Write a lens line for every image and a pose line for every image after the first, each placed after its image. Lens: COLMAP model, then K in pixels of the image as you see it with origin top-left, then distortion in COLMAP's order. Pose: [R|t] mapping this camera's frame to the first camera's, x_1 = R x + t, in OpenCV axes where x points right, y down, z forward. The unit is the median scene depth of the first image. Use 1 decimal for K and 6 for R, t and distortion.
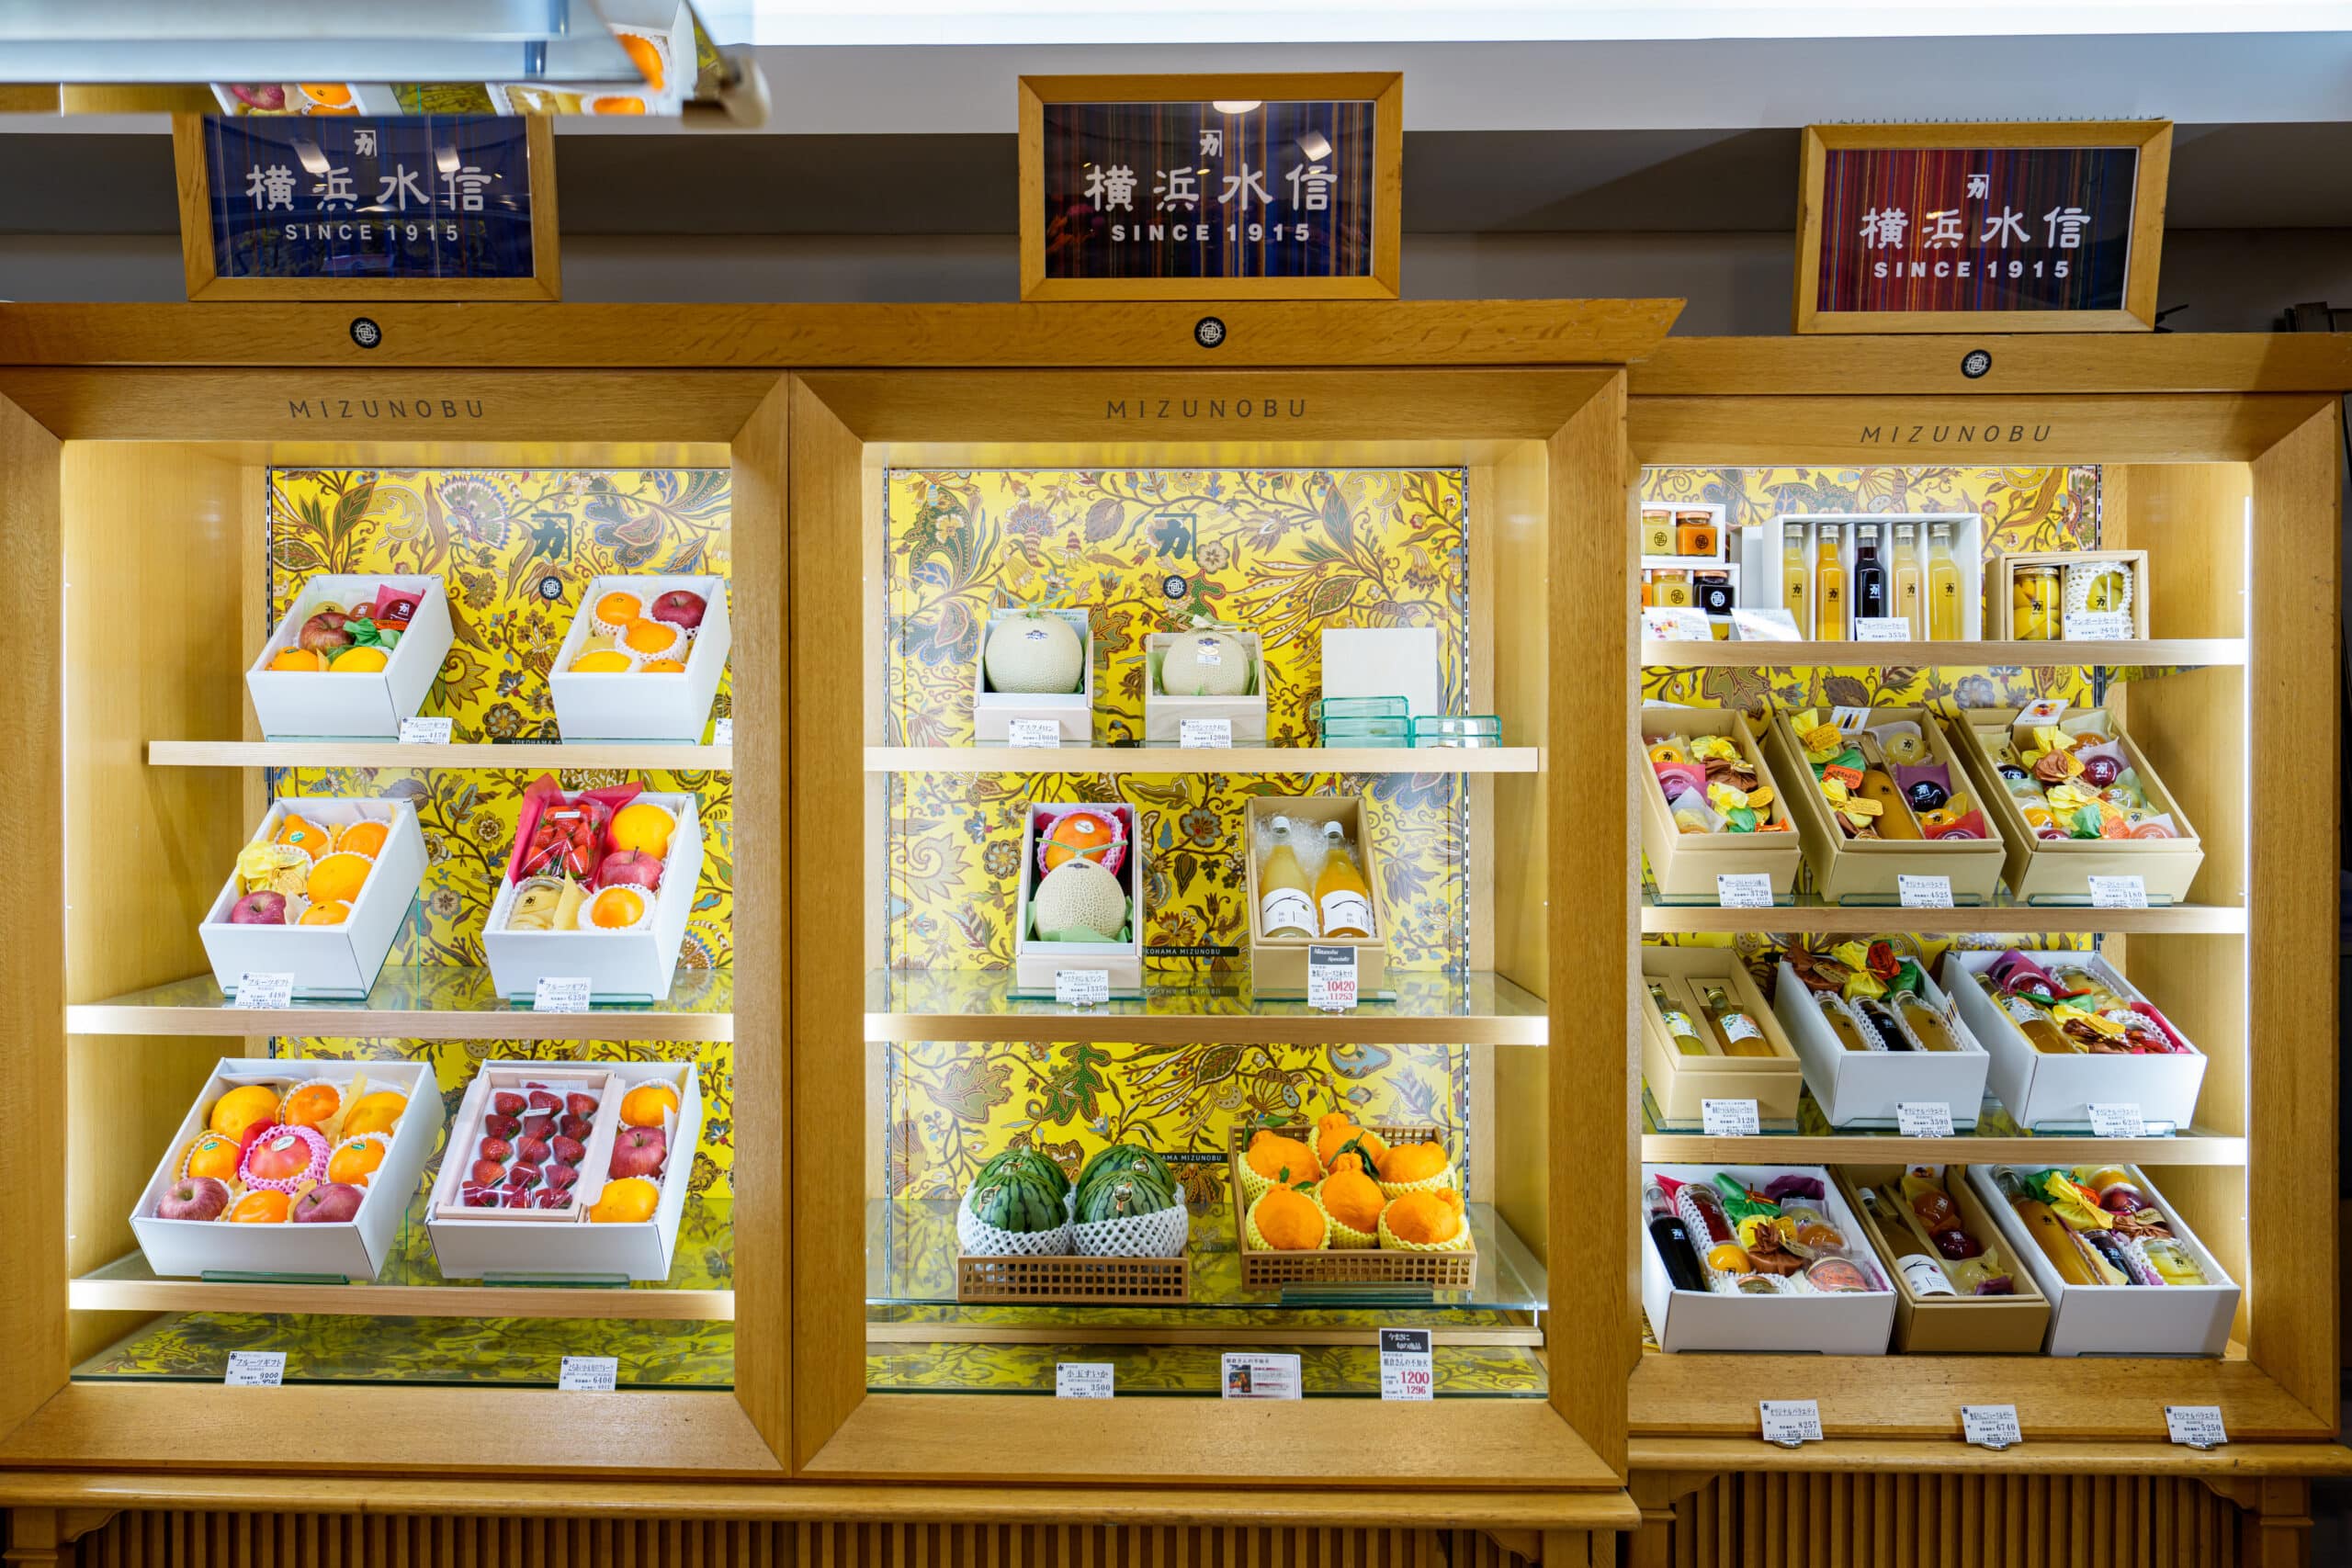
lens RADIAL K [[1958.5, 0, 1176.9], [0, 1958.5, 794.3], [0, 0, 1]] dist [0.008997, 0.001777]
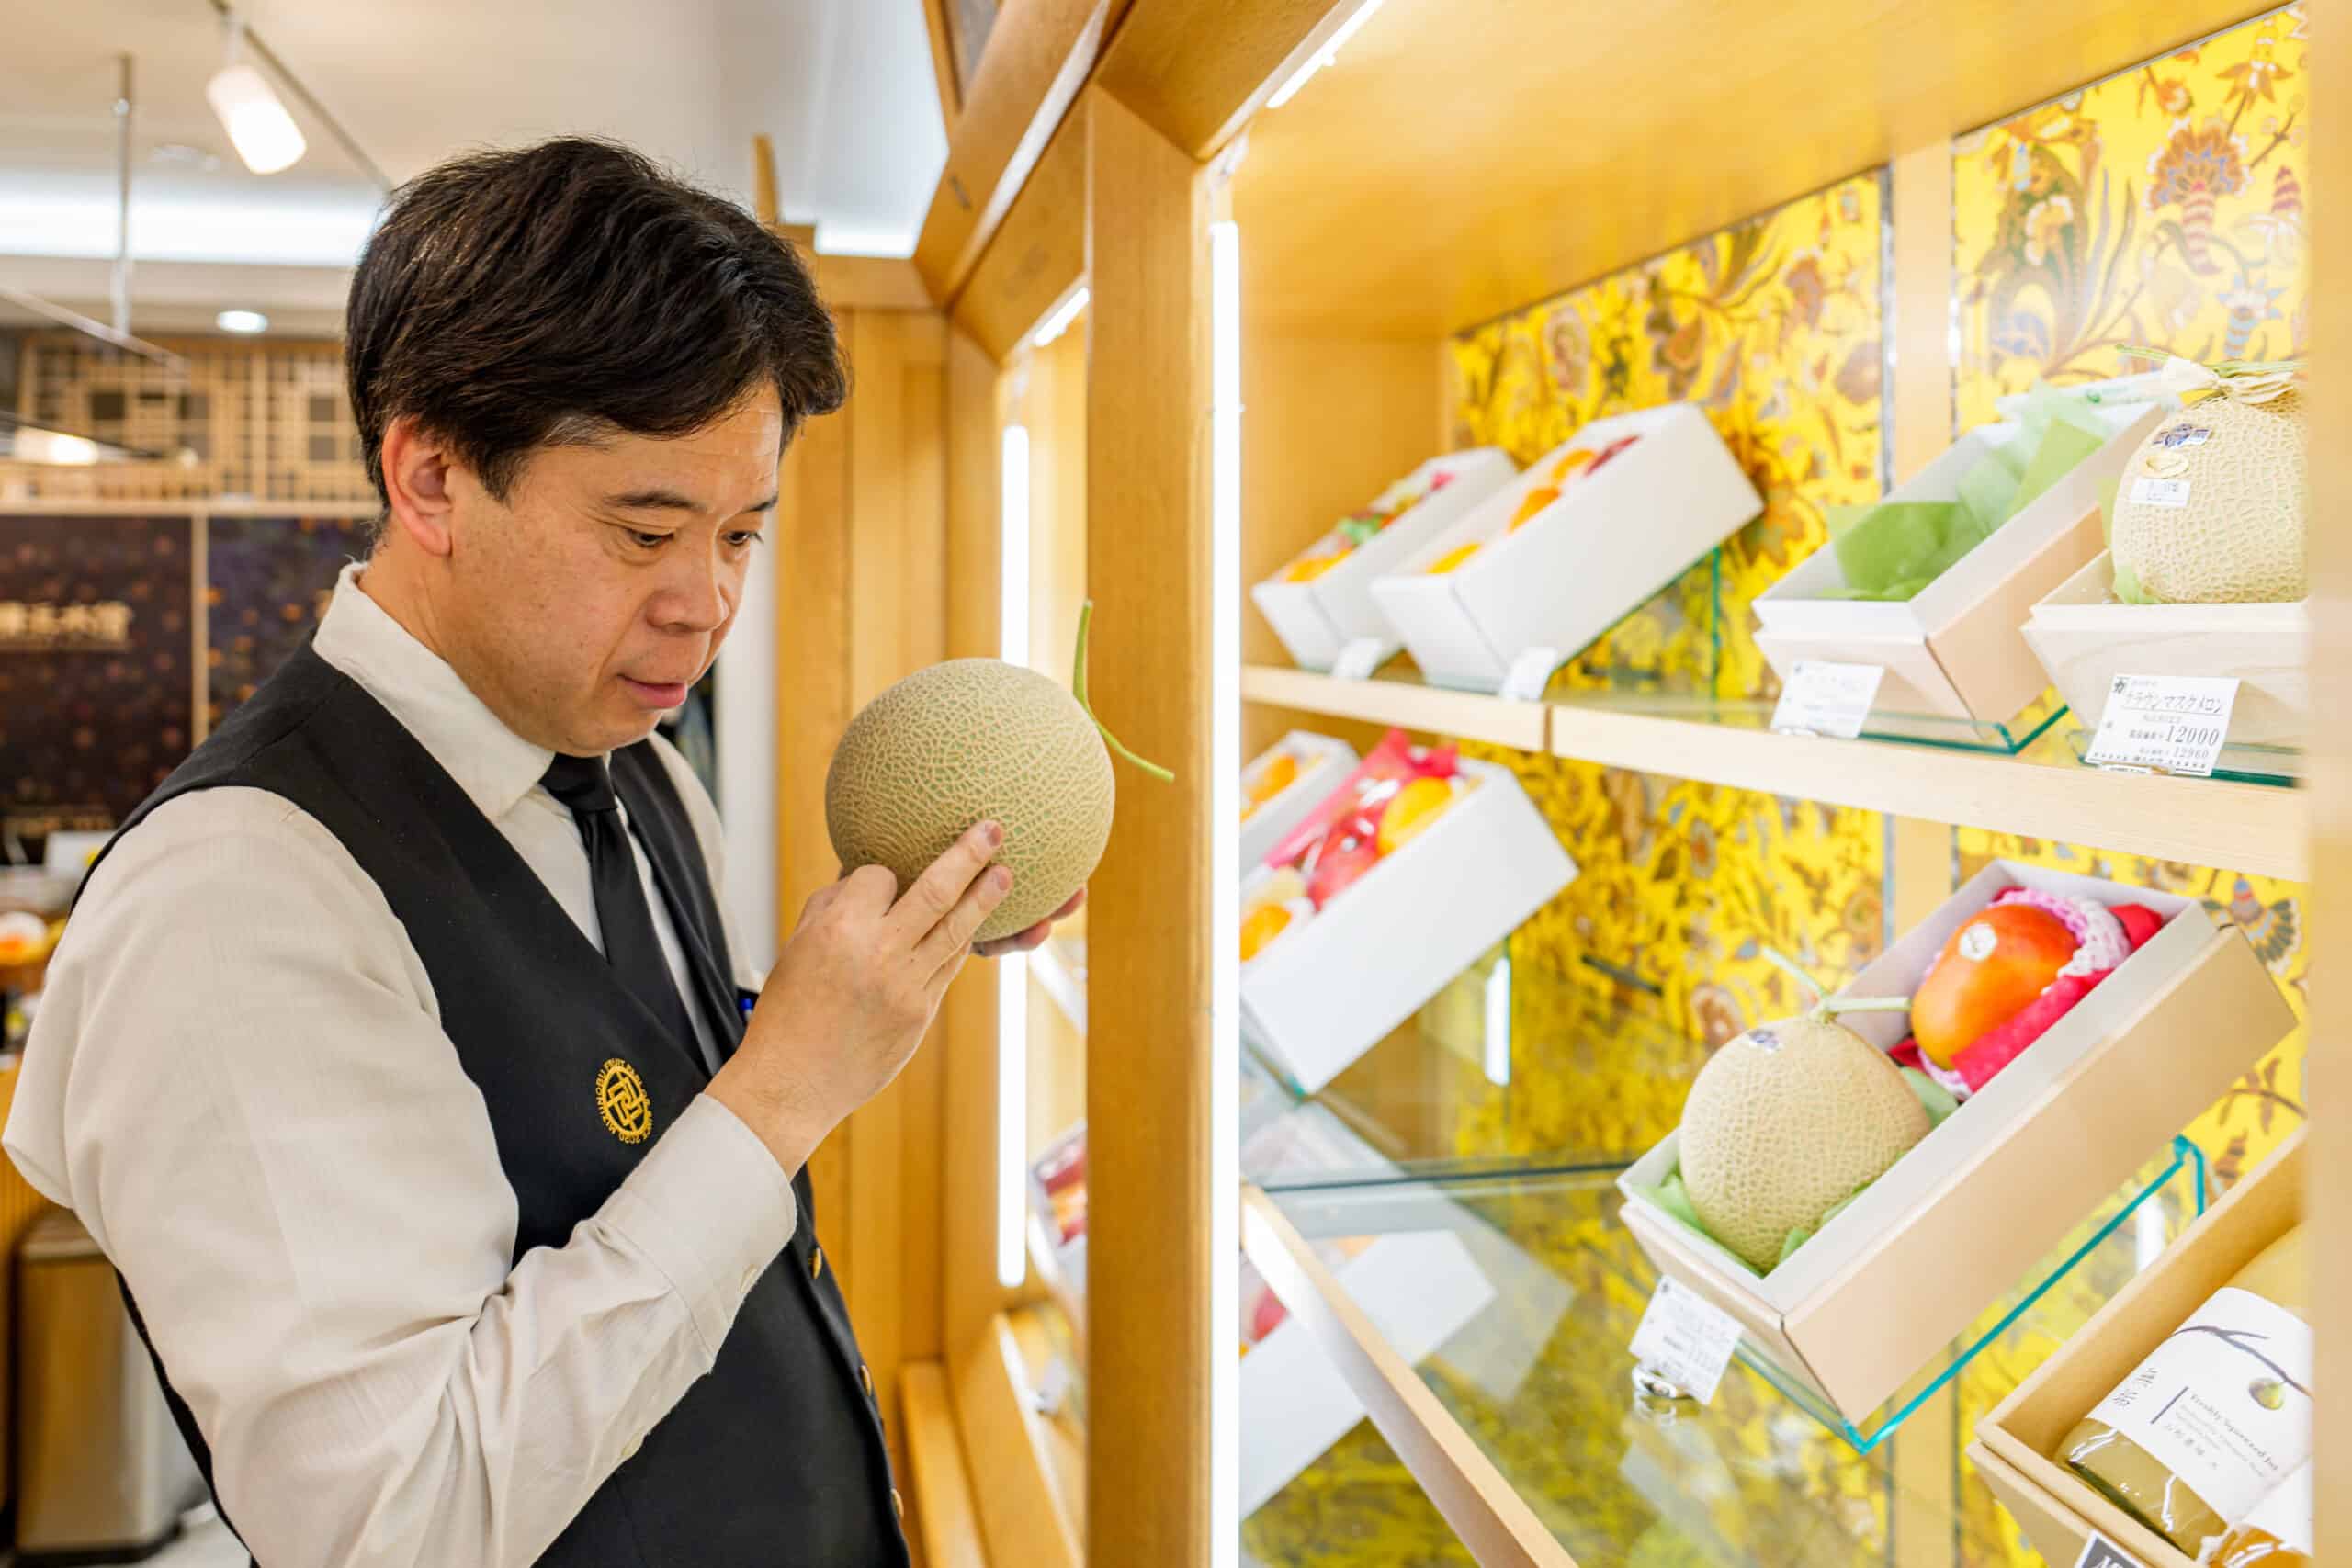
lens RADIAL K [[1624.2, 0, 1175.6], [0, 1624.2, 771.7], [0, 0, 1]] dist [-0.009480, -0.003307]
pose [[0.259481, 0.088568, -0.961678, 0.211845], [0.000934, 0.995762, 0.091960, -0.042909], [0.965748, -0.024760, 0.258299, 0.696779]]
